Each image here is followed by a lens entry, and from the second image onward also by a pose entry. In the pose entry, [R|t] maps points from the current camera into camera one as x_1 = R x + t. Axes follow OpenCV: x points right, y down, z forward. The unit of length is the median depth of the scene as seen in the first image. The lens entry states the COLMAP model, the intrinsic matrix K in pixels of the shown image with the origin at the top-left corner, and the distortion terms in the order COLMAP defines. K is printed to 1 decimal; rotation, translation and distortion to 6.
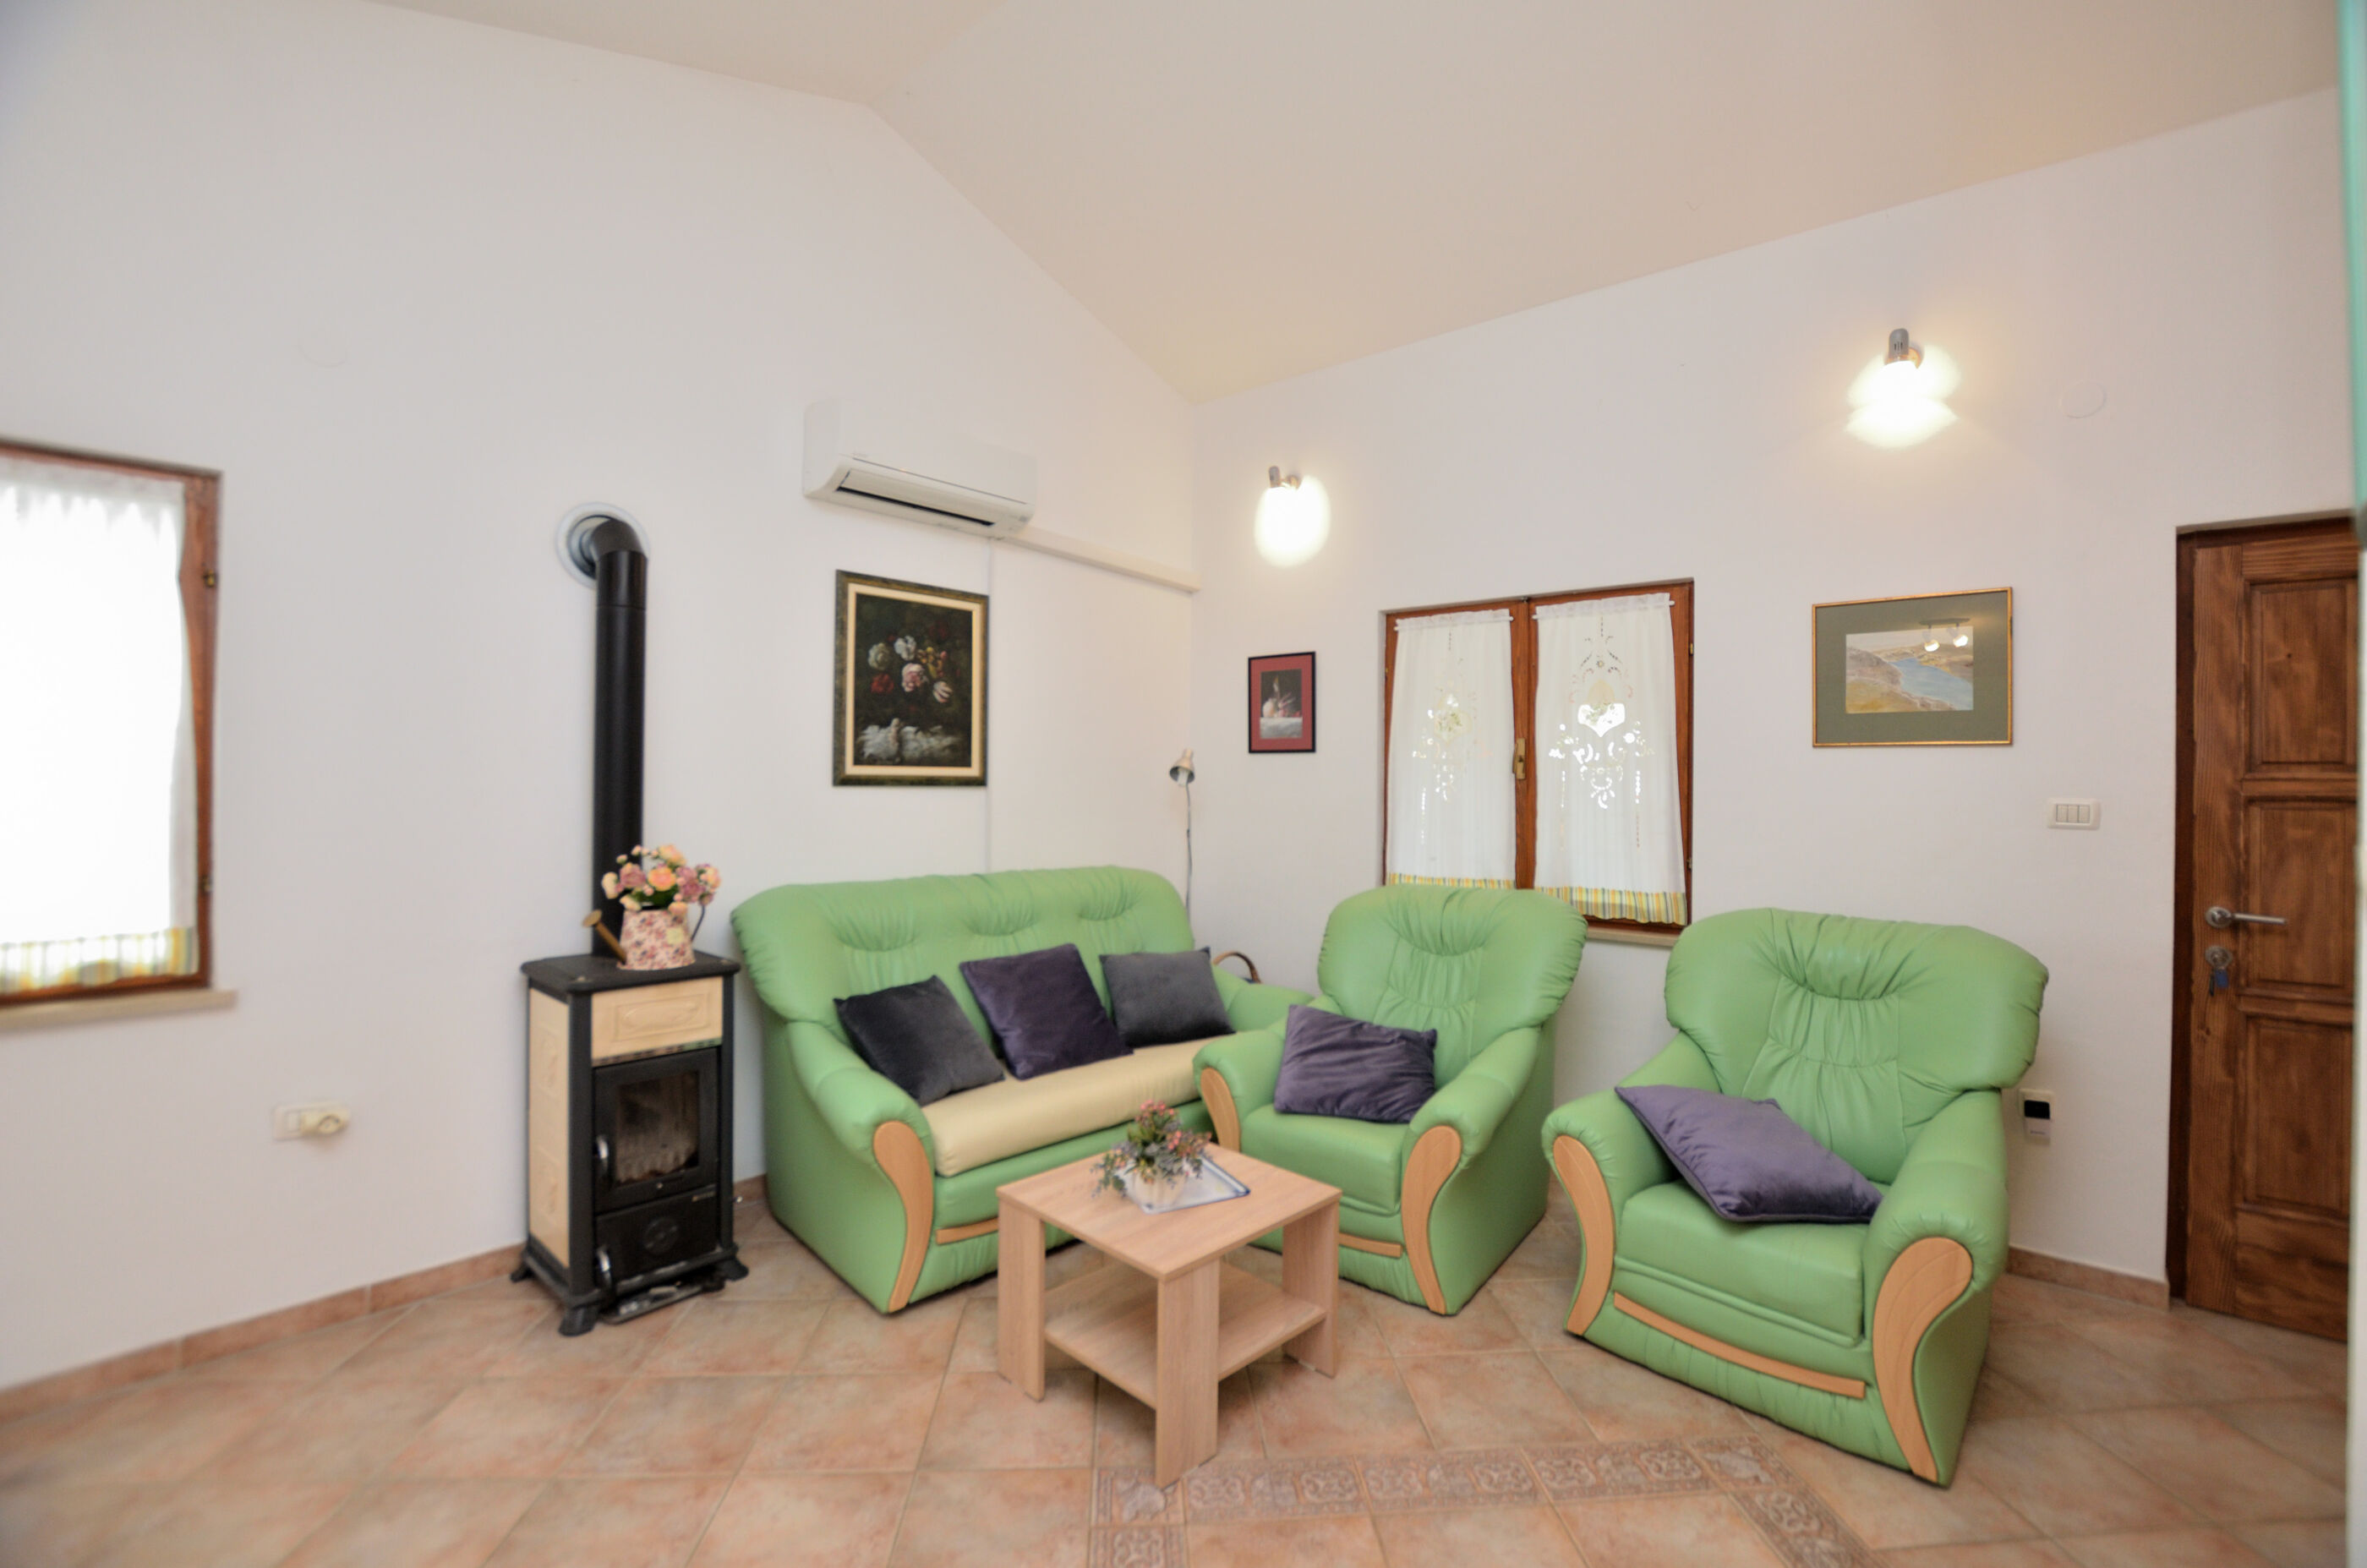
lens RADIAL K [[1047.5, 0, 1202.9], [0, 1047.5, 775.0], [0, 0, 1]] dist [-0.031816, 0.004253]
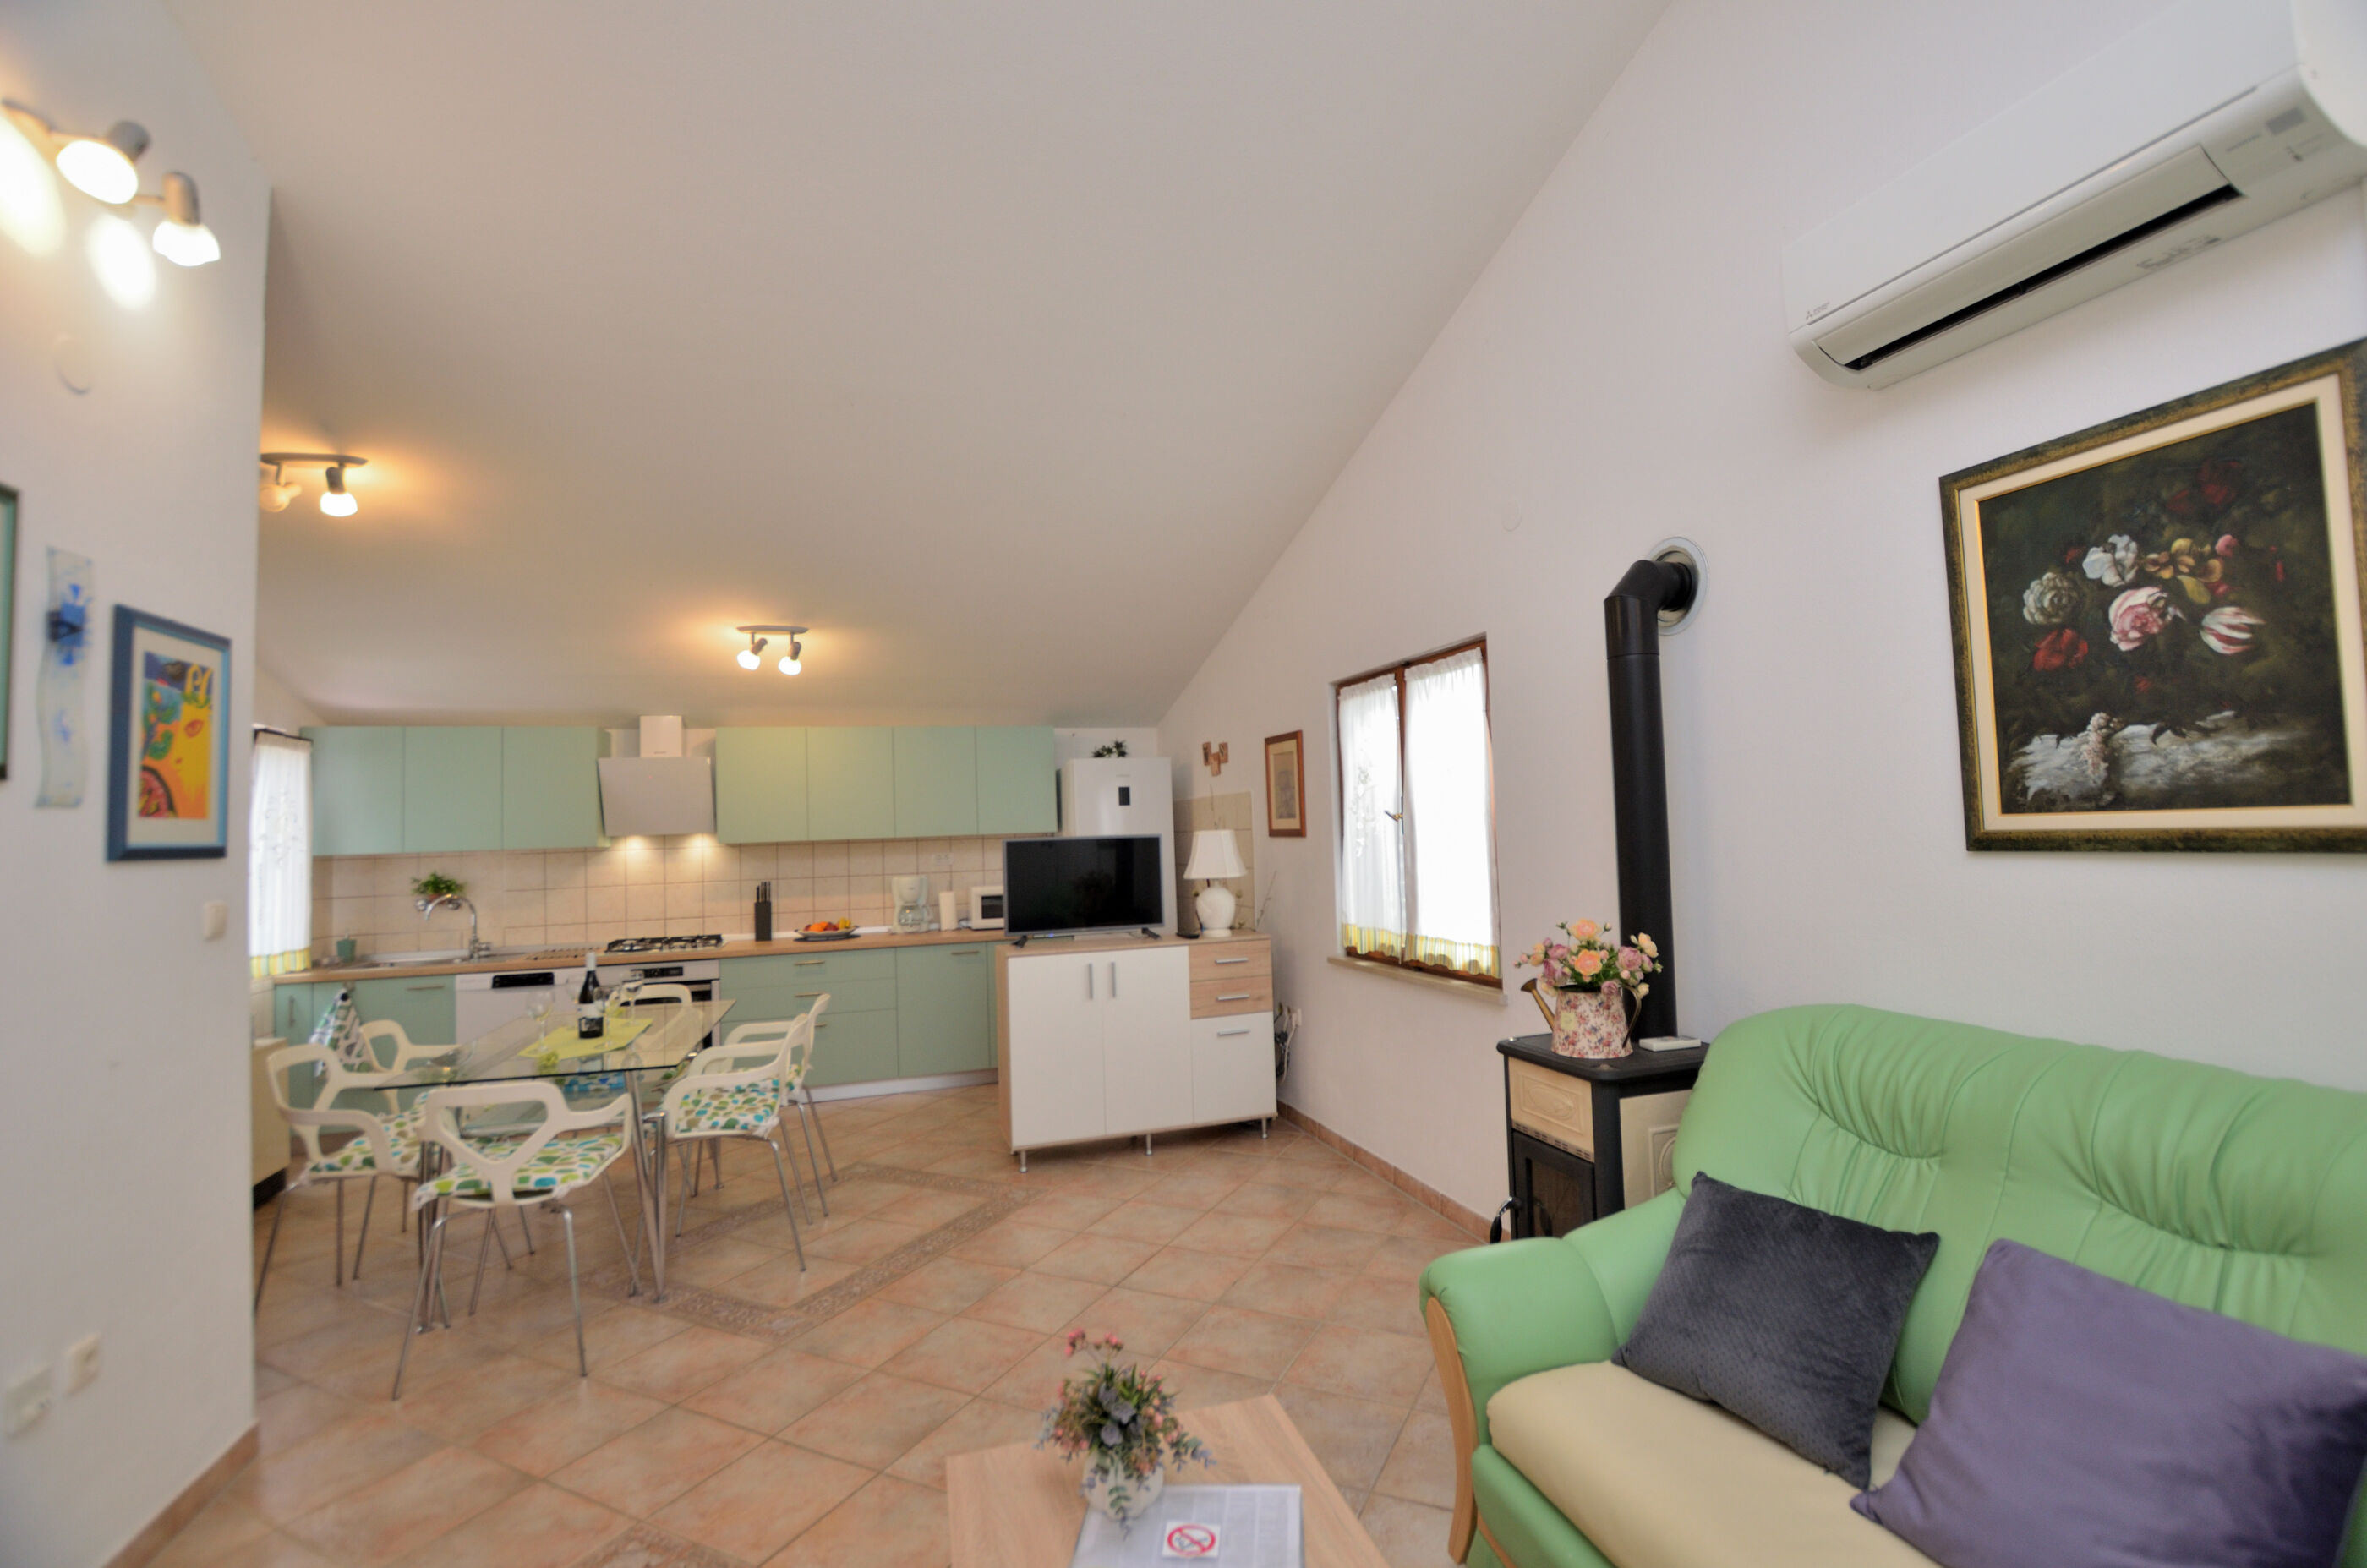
lens RADIAL K [[1047.5, 0, 1199.4], [0, 1047.5, 777.5], [0, 0, 1]] dist [-0.031816, 0.004253]
pose [[-0.504485, -0.038034, -0.862582, 0.328569], [0.033365, 0.997424, -0.063494, -0.007789], [0.862775, -0.060812, -0.501917, 0.878871]]
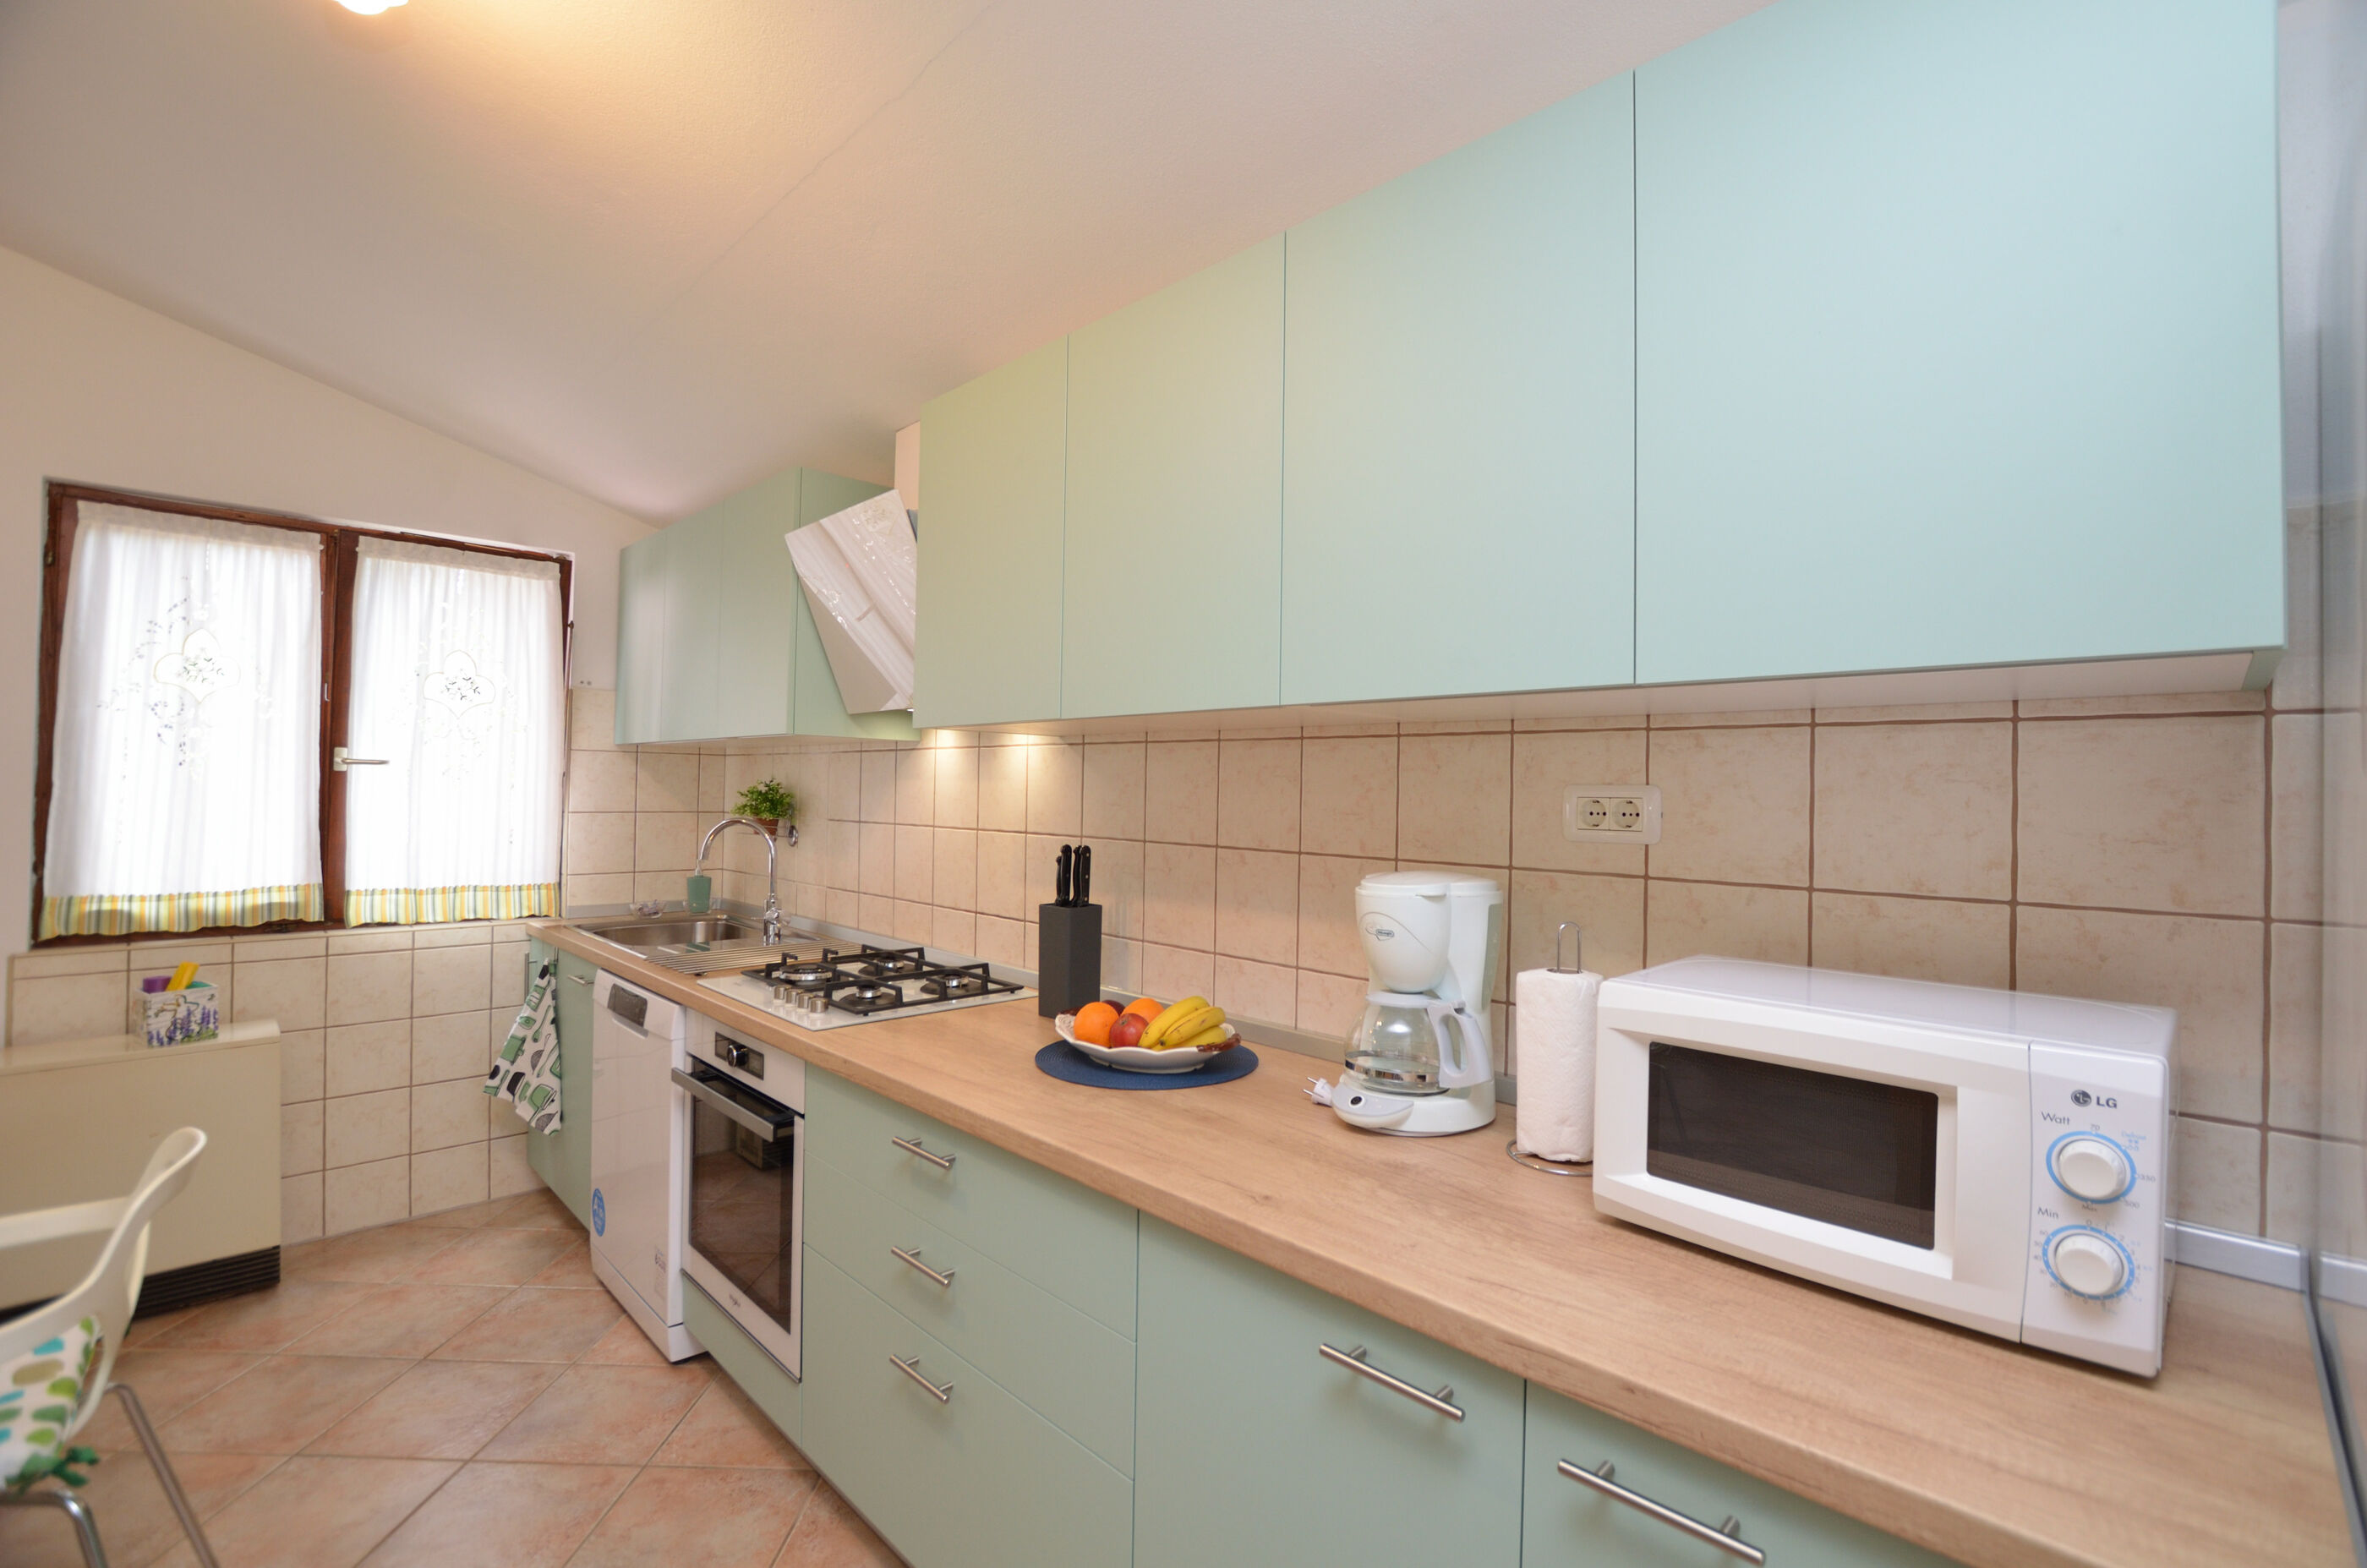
lens RADIAL K [[1047.5, 0, 1195.0], [0, 1047.5, 769.2], [0, 0, 1]] dist [-0.031816, 0.004253]
pose [[-0.997586, -0.025451, 0.064617, -0.862061], [-0.026882, 0.999410, -0.021380, -0.002065], [-0.064034, -0.023065, -0.997681, 0.005799]]
